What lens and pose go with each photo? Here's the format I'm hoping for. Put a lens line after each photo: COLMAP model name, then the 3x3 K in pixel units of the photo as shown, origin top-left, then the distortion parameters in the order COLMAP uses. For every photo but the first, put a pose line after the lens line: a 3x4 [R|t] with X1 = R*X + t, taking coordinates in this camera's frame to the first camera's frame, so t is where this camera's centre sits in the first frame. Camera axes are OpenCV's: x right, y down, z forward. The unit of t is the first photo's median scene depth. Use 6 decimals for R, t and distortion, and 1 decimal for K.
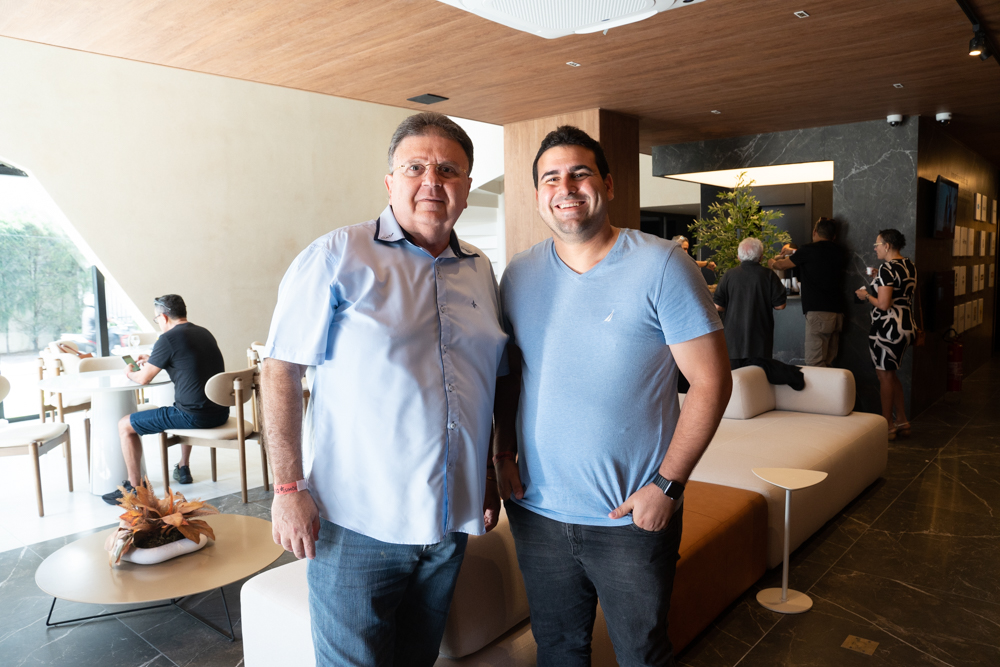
lens RADIAL K [[749.3, 0, 500.0], [0, 749.3, 333.5], [0, 0, 1]] dist [-0.064326, 0.006522]
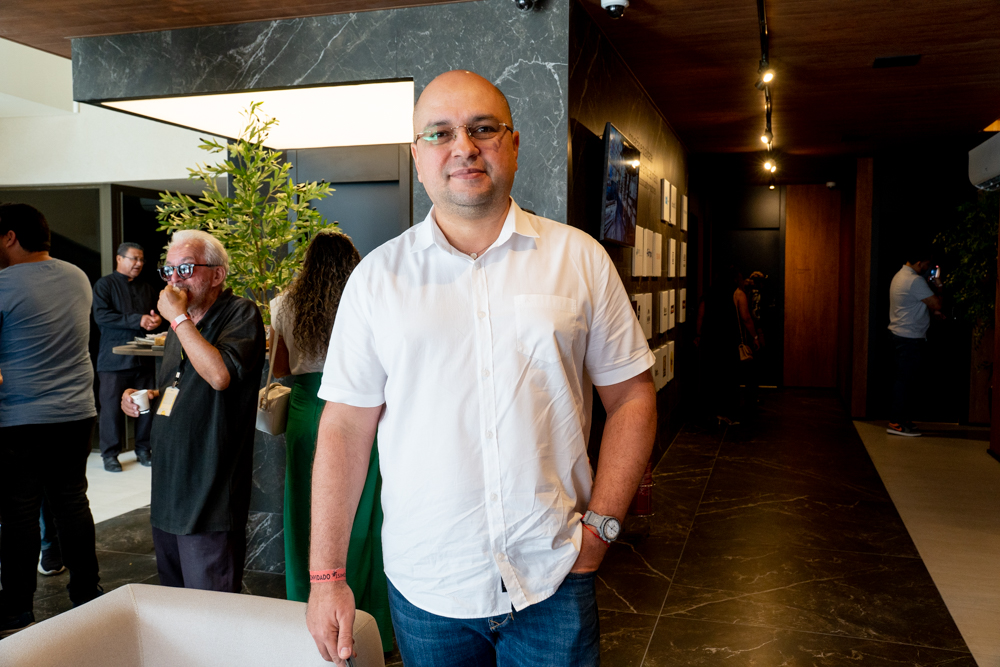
lens RADIAL K [[913.6, 0, 500.0], [0, 913.6, 333.5], [0, 0, 1]] dist [0.076976, -0.000239]
pose [[0.915308, -0.008258, 0.402669, 0.218342], [0.023570, 0.999175, -0.033086, -0.037514], [-0.402064, 0.039775, 0.914747, 0.360538]]
